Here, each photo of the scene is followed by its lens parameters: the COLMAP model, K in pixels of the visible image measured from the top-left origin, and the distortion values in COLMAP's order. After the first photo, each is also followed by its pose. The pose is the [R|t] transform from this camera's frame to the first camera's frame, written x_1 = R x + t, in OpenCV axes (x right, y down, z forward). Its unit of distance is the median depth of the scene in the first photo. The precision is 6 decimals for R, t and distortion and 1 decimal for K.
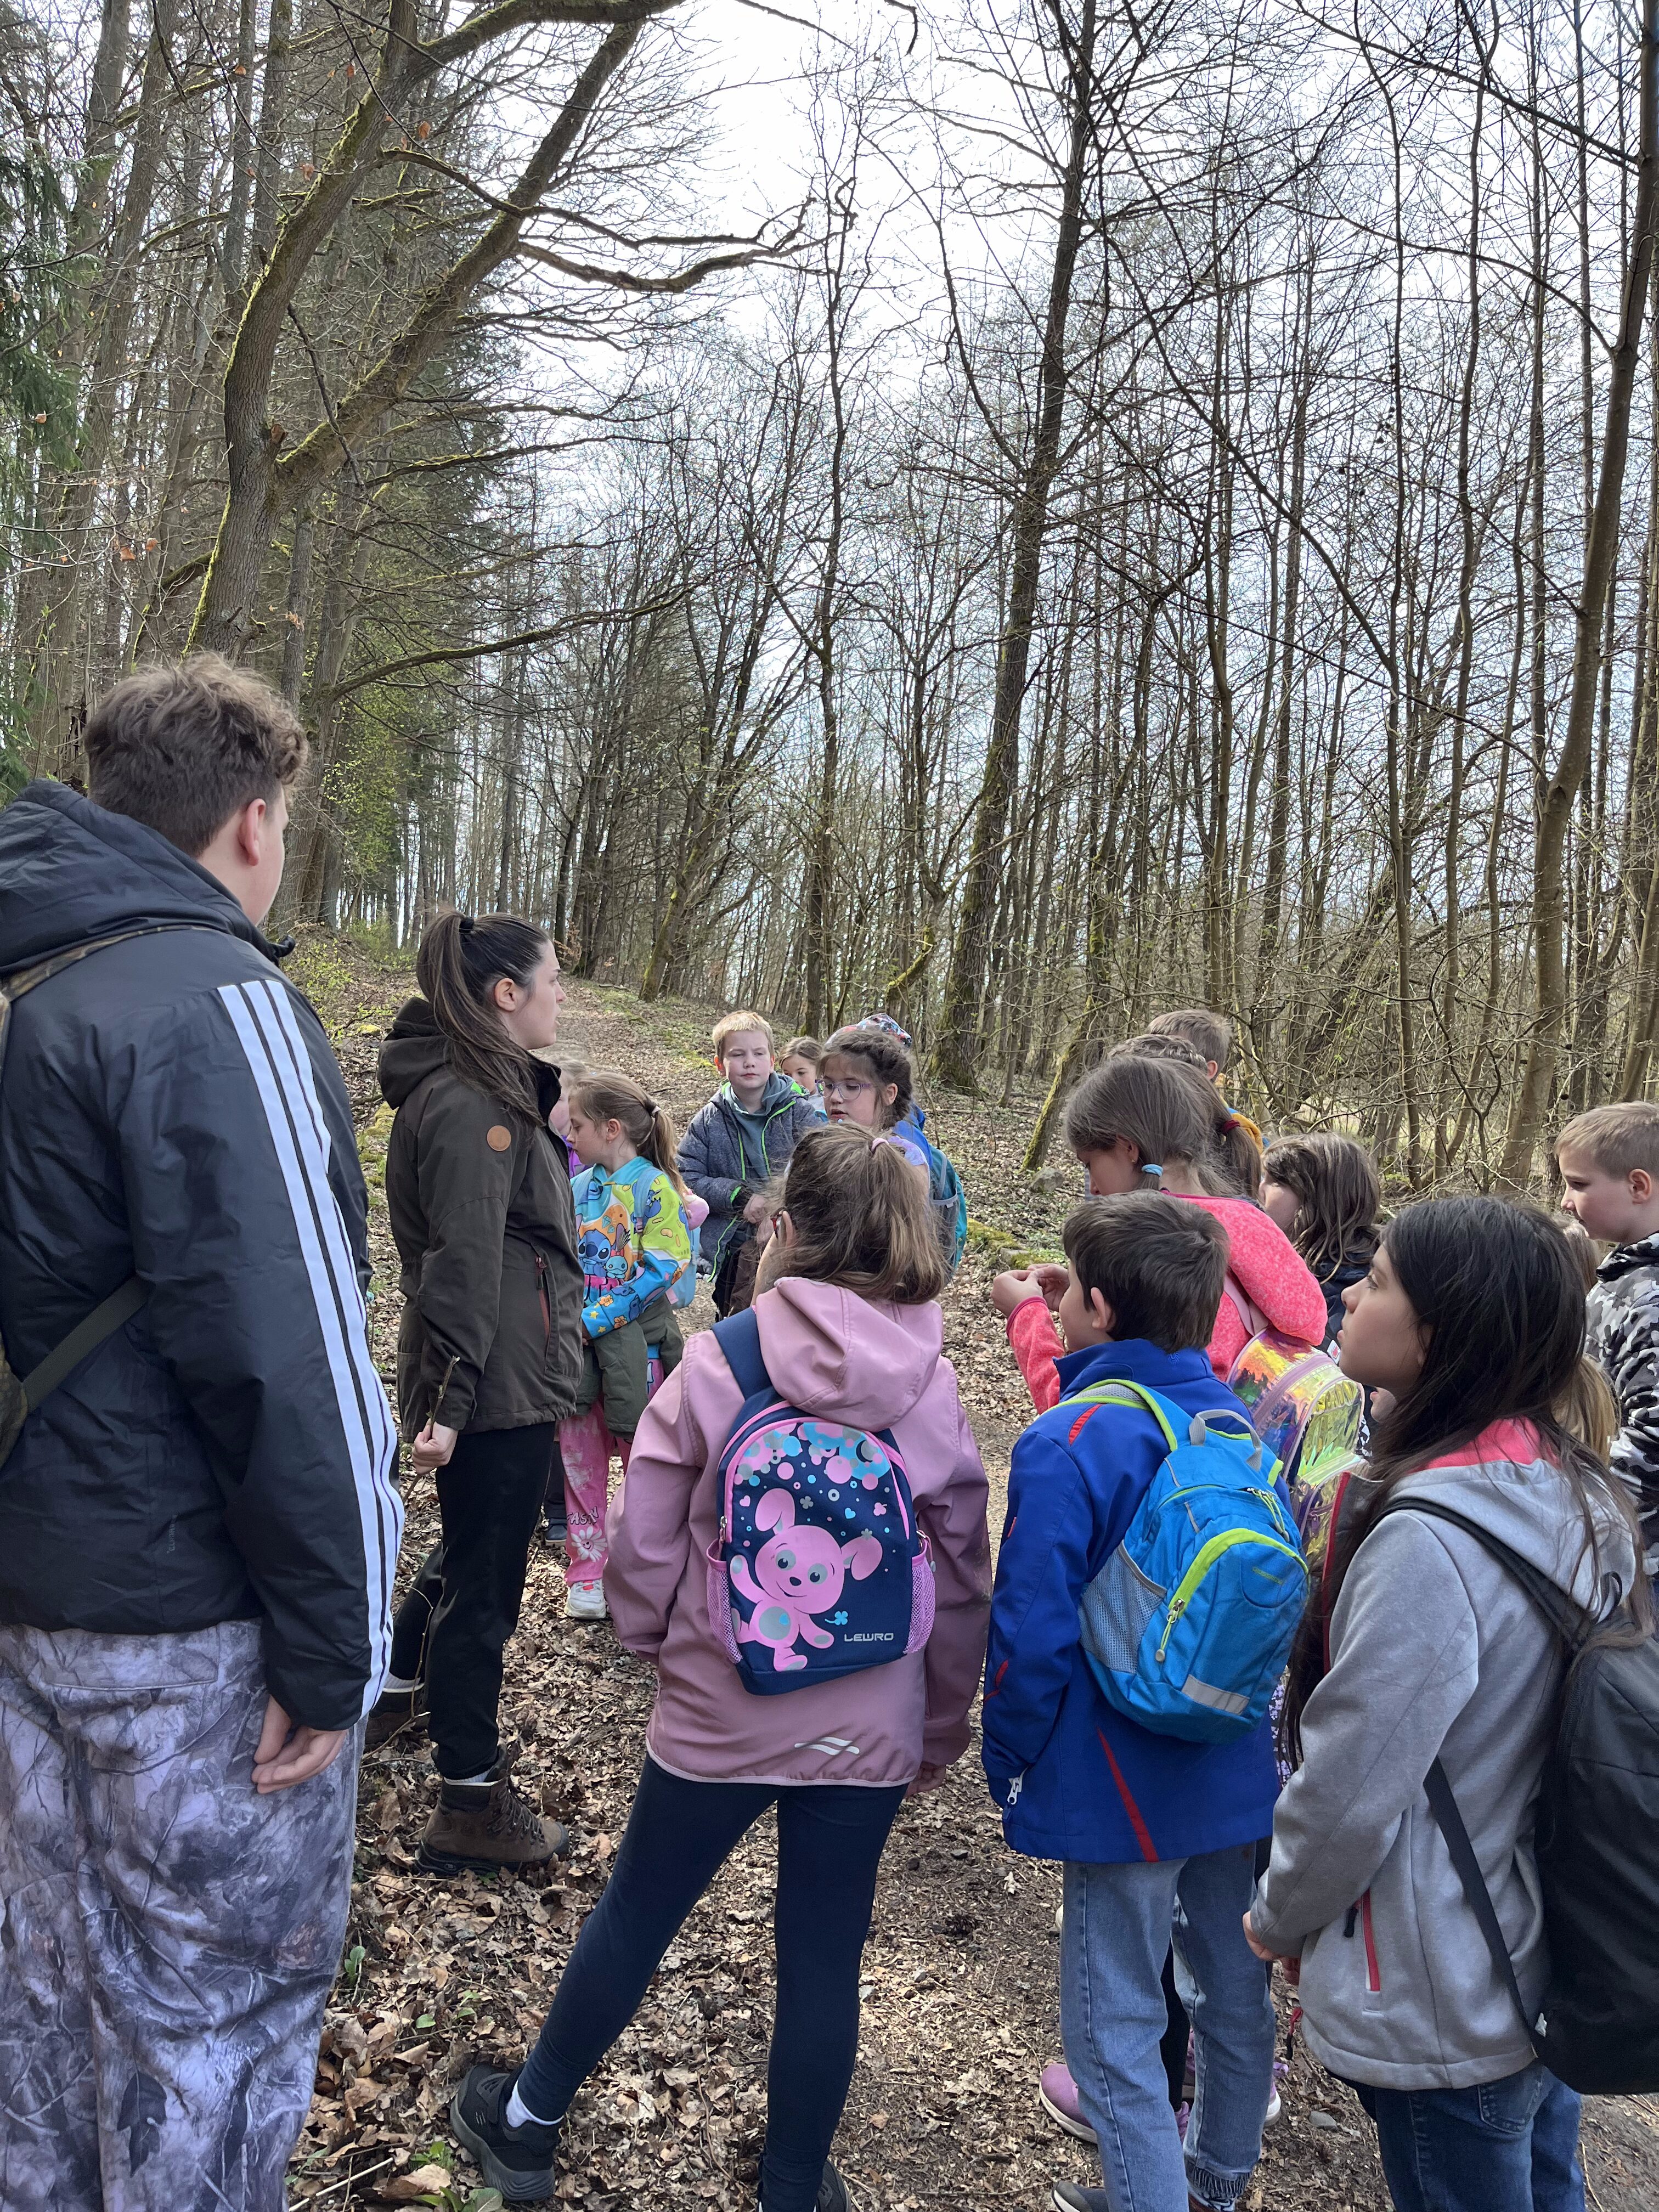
lens RADIAL K [[1661.5, 0, 838.1], [0, 1661.5, 1102.1], [0, 0, 1]] dist [0.050204, -0.063253]
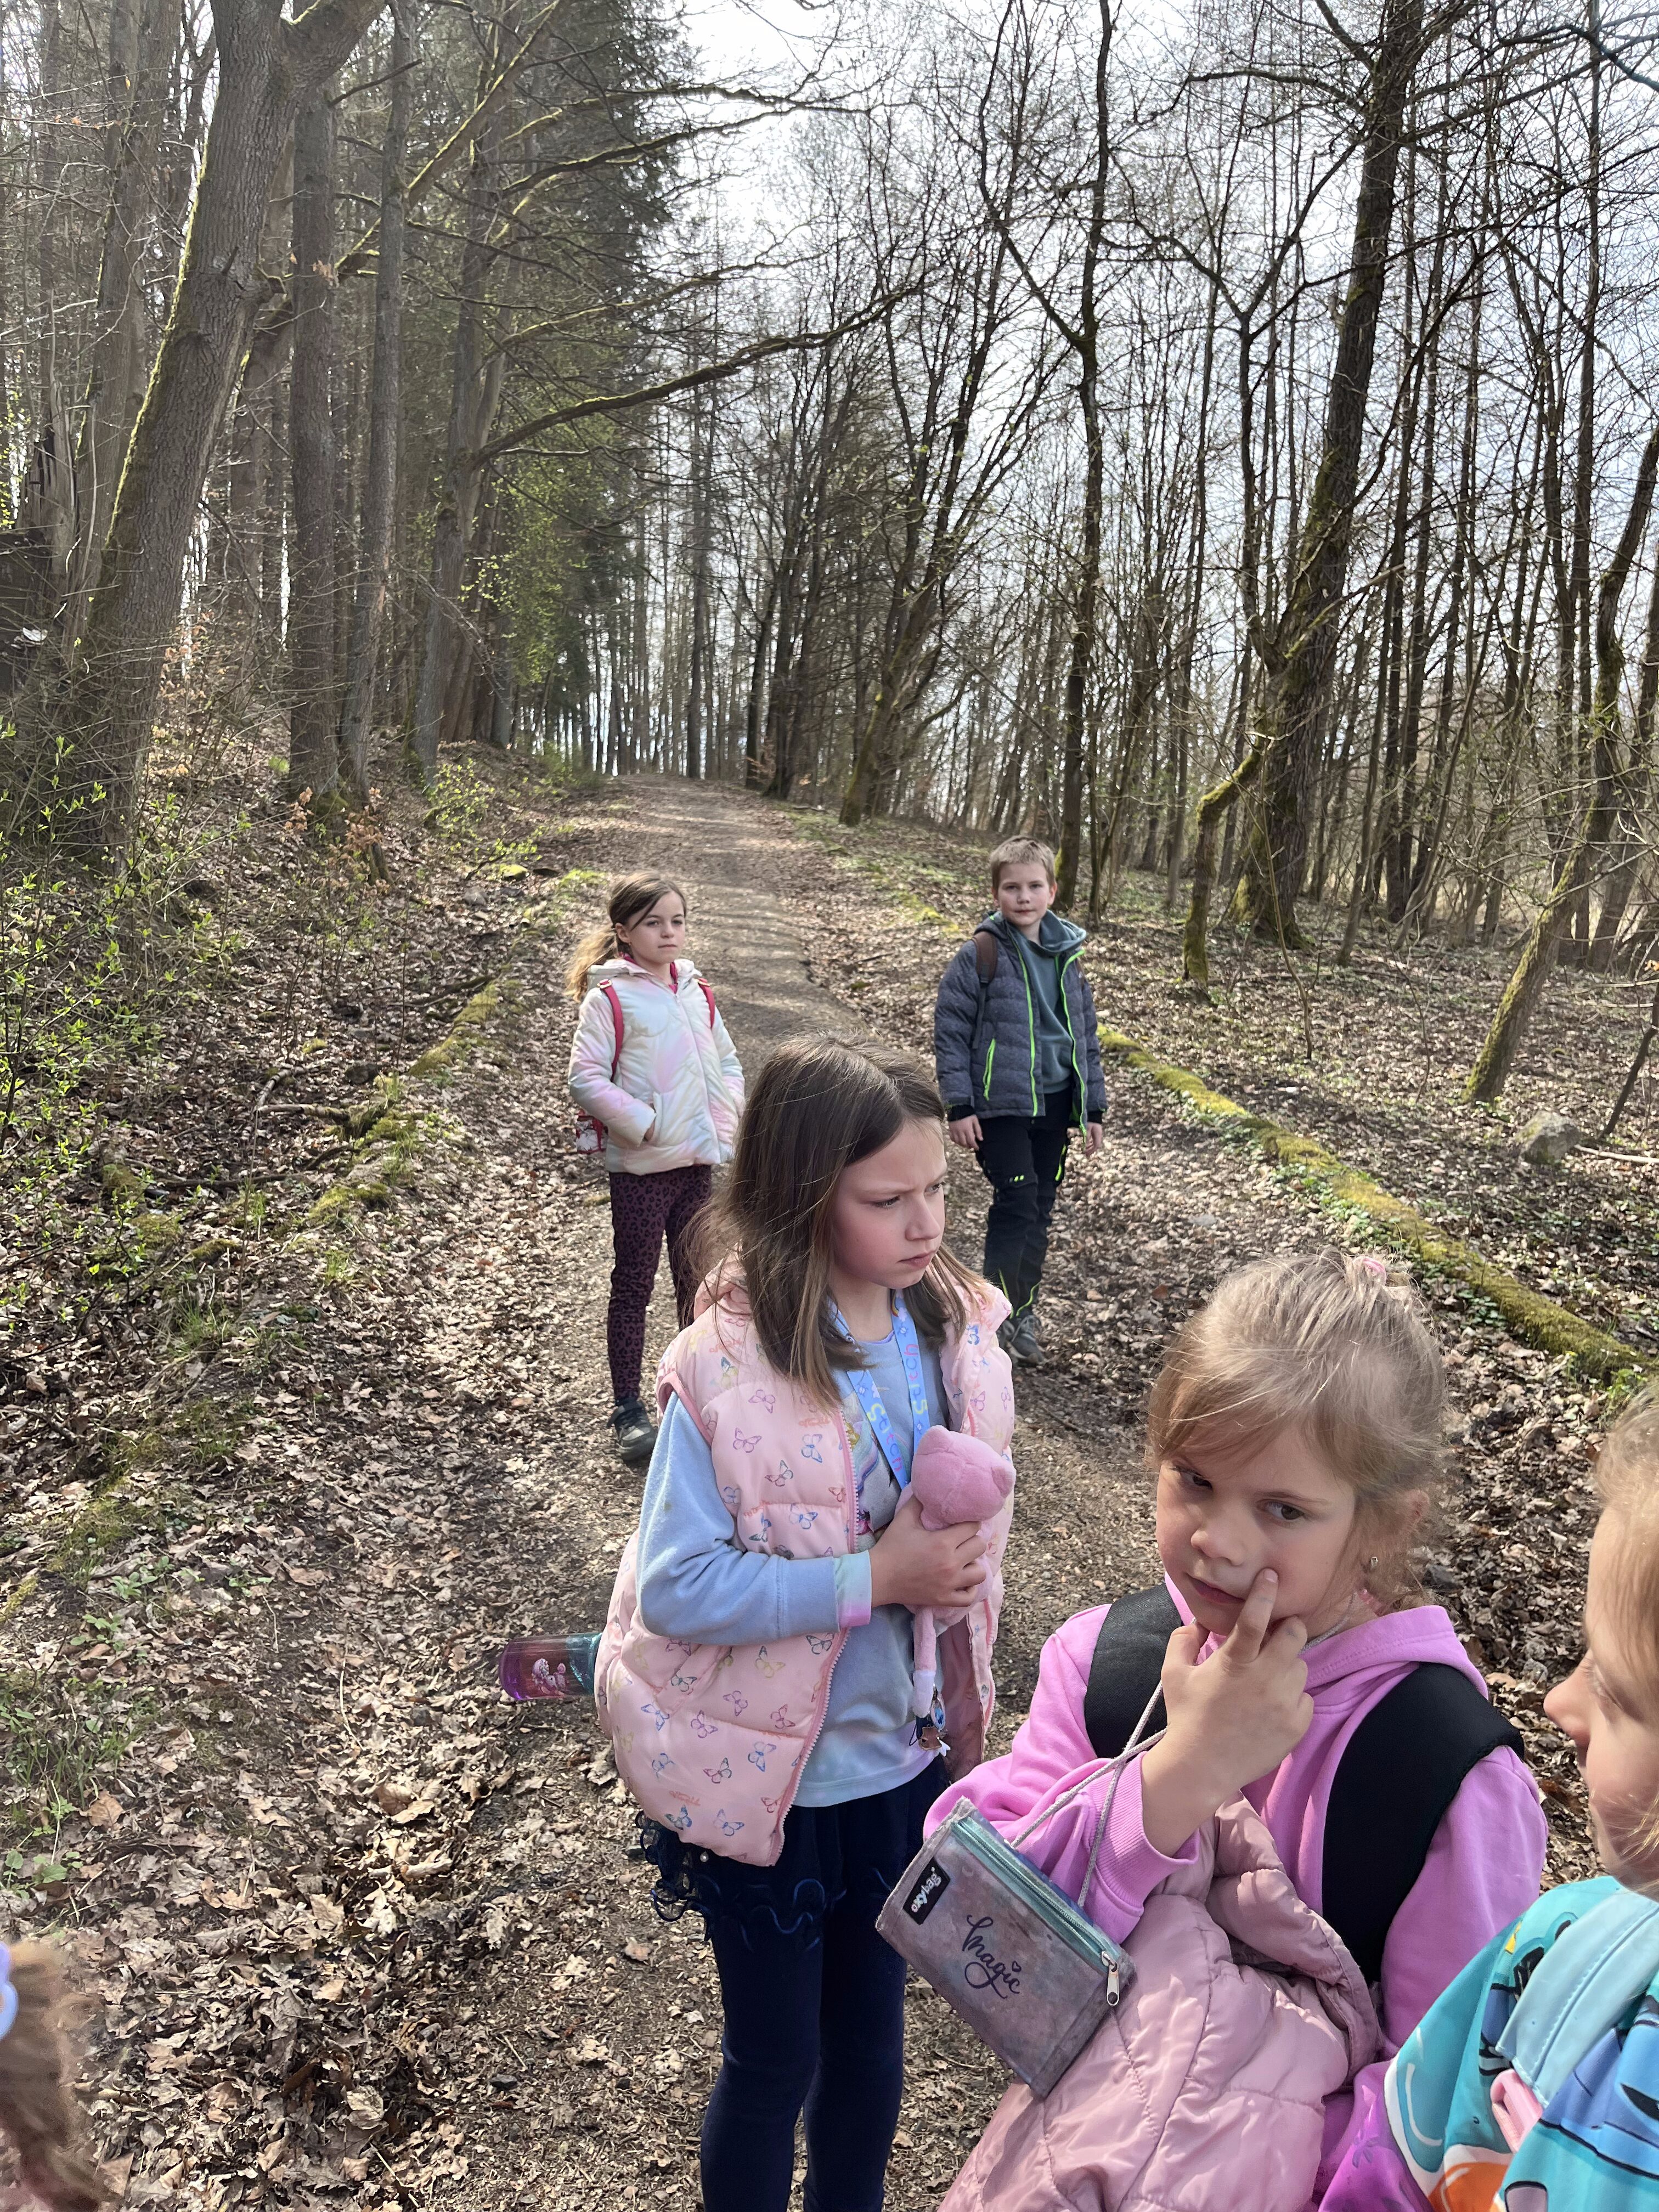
lens RADIAL K [[1661.5, 0, 838.1], [0, 1661.5, 1102.1], [0, 0, 1]] dist [0.050204, -0.063253]
pose [[0.992701, 0.000250, -0.120602, -0.016645], [0.012911, 0.994031, 0.108335, -0.011826], [0.119909, -0.109101, 0.986772, 0.137649]]
